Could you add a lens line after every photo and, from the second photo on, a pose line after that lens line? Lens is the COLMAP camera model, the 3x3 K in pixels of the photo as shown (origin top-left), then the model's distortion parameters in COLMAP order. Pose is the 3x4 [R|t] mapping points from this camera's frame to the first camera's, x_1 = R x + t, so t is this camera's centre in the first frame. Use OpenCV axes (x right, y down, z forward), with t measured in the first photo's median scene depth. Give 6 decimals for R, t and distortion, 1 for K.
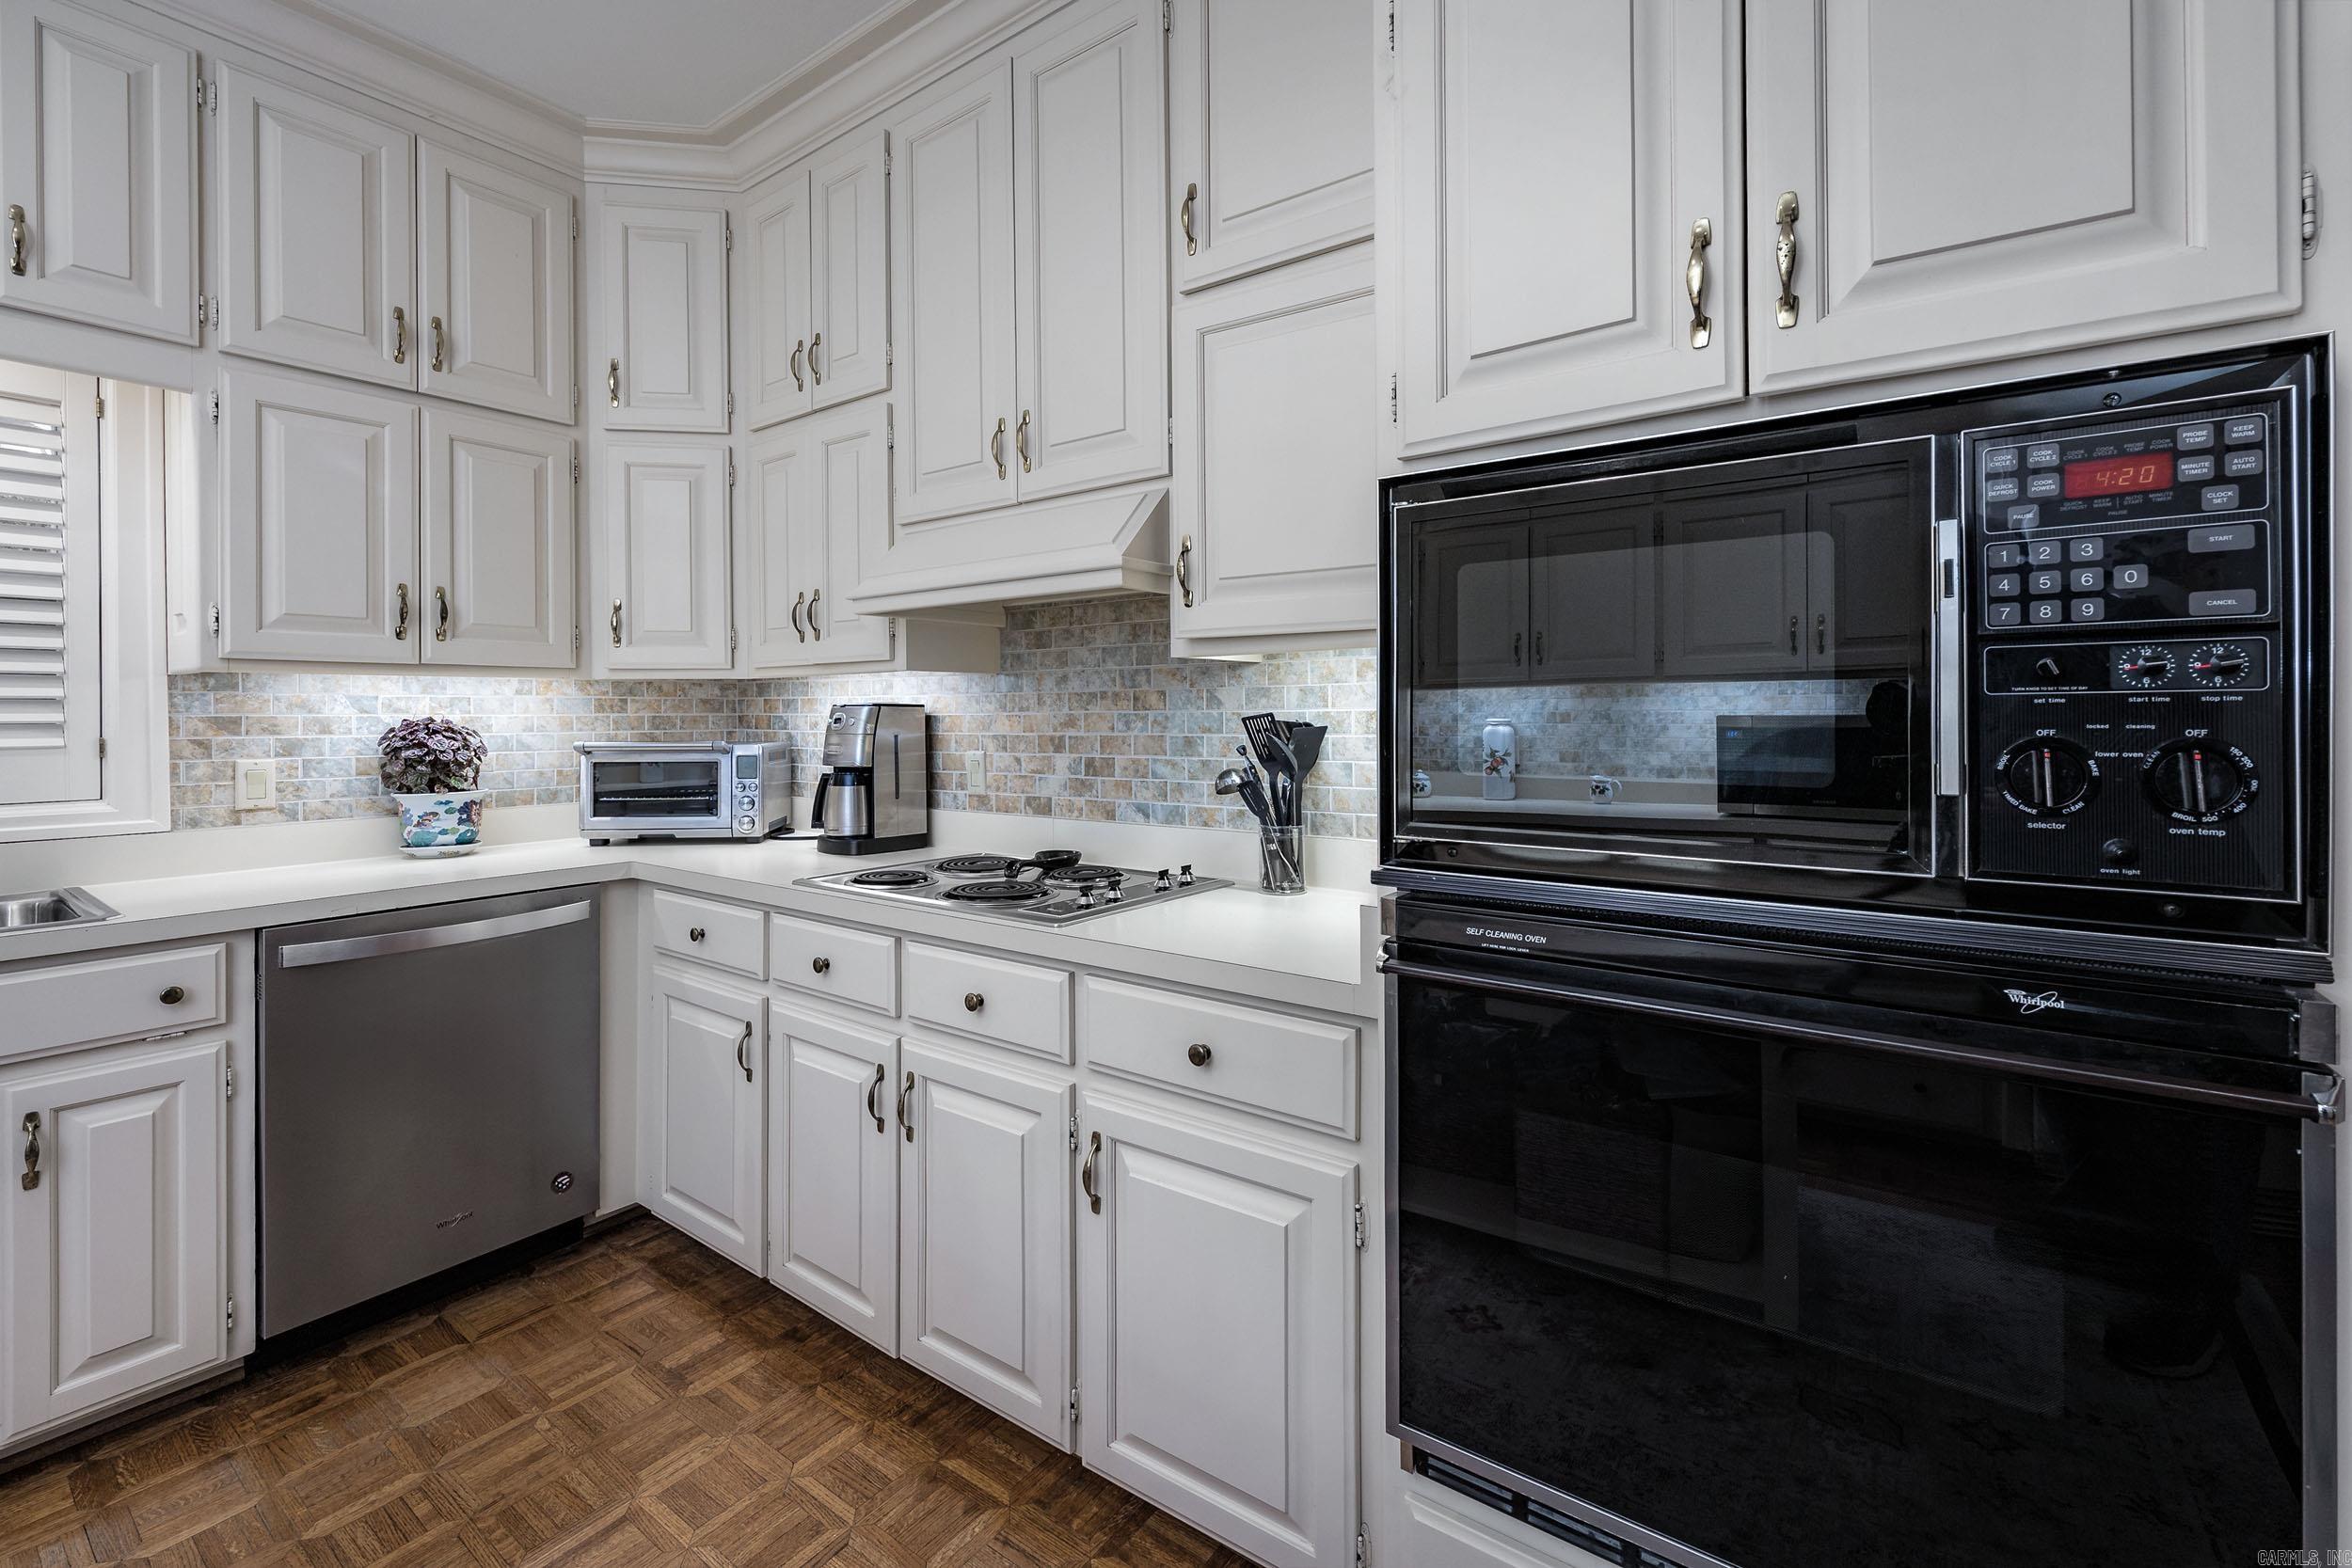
lens RADIAL K [[980.0, 0, 1150.0], [0, 980.0, 708.4], [0, 0, 1]] dist [0.001922, -0.001342]
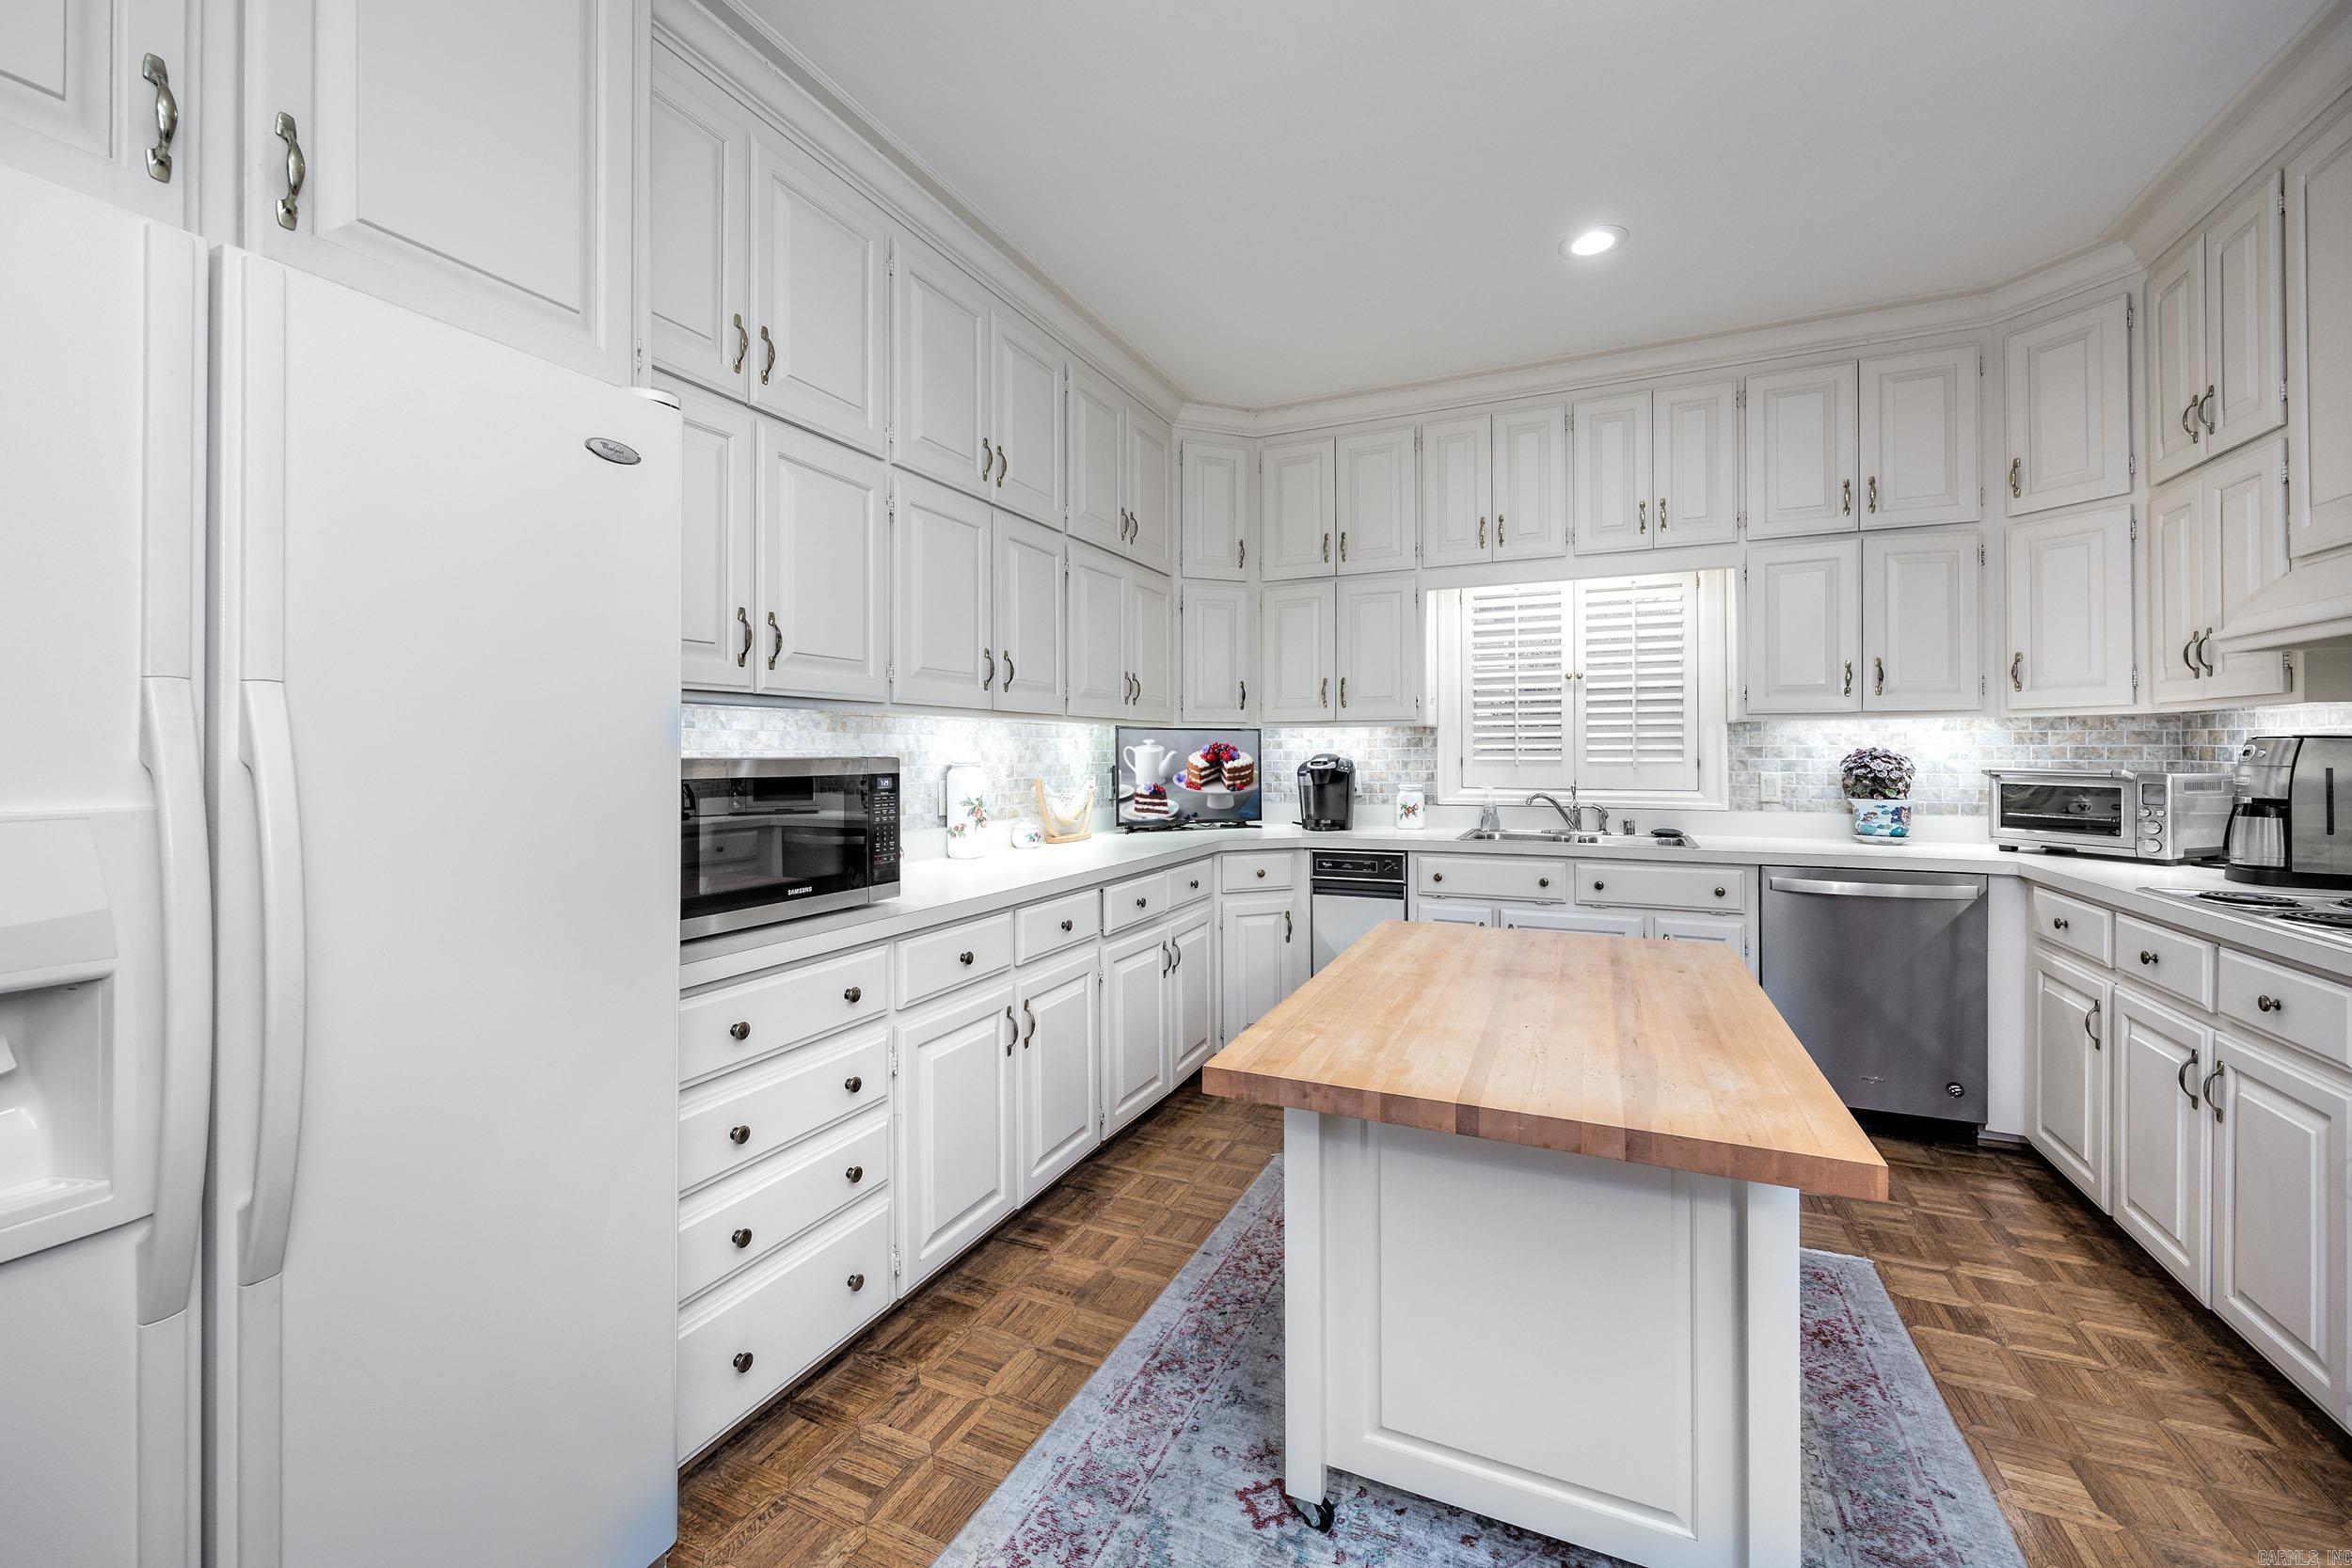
lens RADIAL K [[980.0, 0, 1192.9], [0, 980.0, 763.9], [0, 0, 1]] dist [0.001922, -0.001342]
pose [[0.241360, 0.021675, -0.970194, 0.489668], [0.008804, 0.999660, 0.024523, -0.012476], [0.970396, -0.014460, 0.241087, -0.372381]]
